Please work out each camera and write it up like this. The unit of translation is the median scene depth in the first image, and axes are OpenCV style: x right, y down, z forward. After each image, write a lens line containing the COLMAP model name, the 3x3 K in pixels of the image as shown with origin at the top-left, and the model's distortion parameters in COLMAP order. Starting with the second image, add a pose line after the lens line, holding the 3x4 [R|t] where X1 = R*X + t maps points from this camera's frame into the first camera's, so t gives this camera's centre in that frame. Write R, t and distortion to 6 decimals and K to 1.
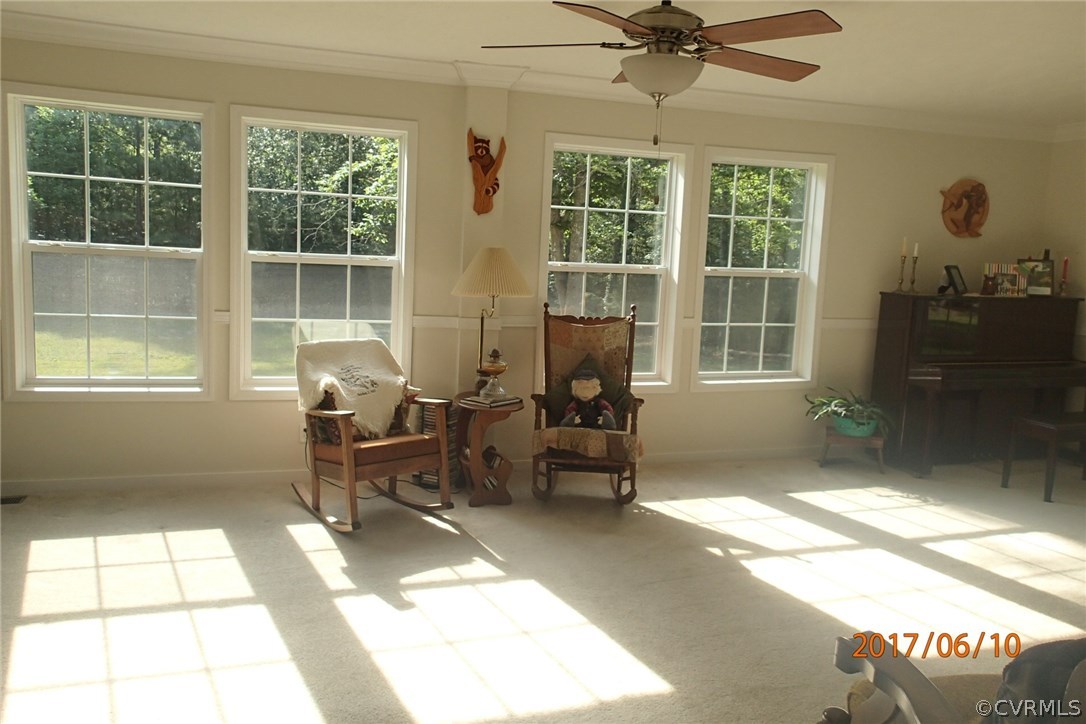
lens RADIAL K [[815.7, 0, 538.1], [0, 815.7, 361.0], [0, 0, 1]] dist [0.004552, 0.010913]
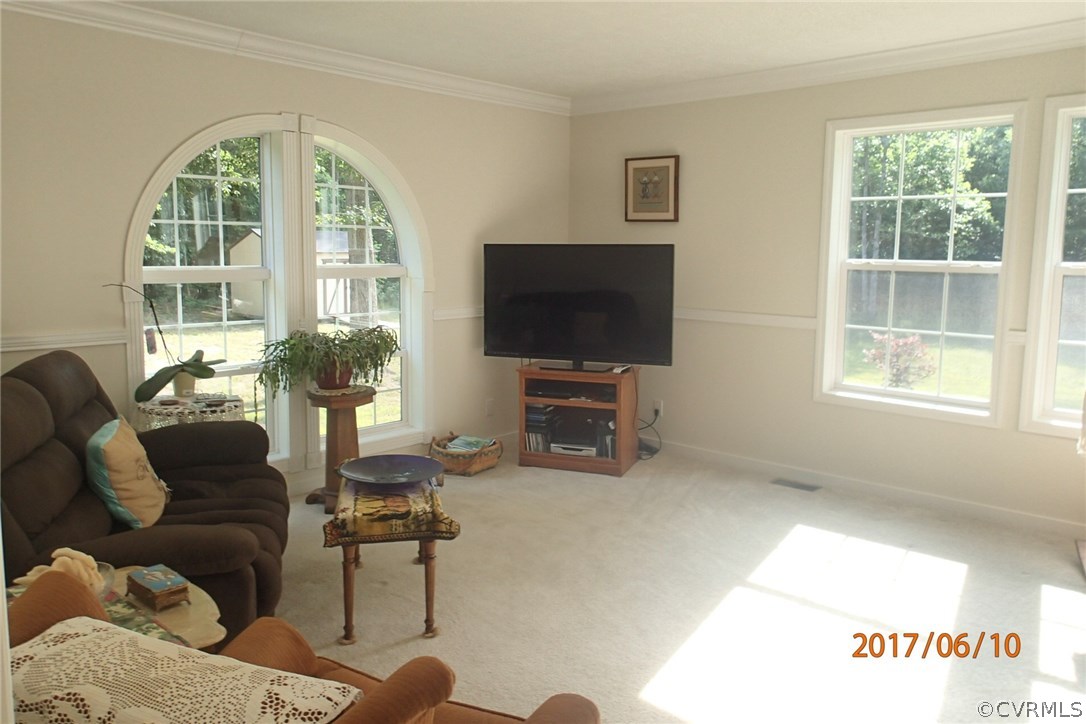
lens RADIAL K [[815.7, 0, 539.1], [0, 815.7, 358.5], [0, 0, 1]] dist [0.004552, 0.010913]
pose [[0.475299, 0.072200, -0.876857, 0.163592], [-0.098031, 0.994767, 0.028772, -0.004846], [0.874346, 0.072284, 0.479890, 0.110716]]
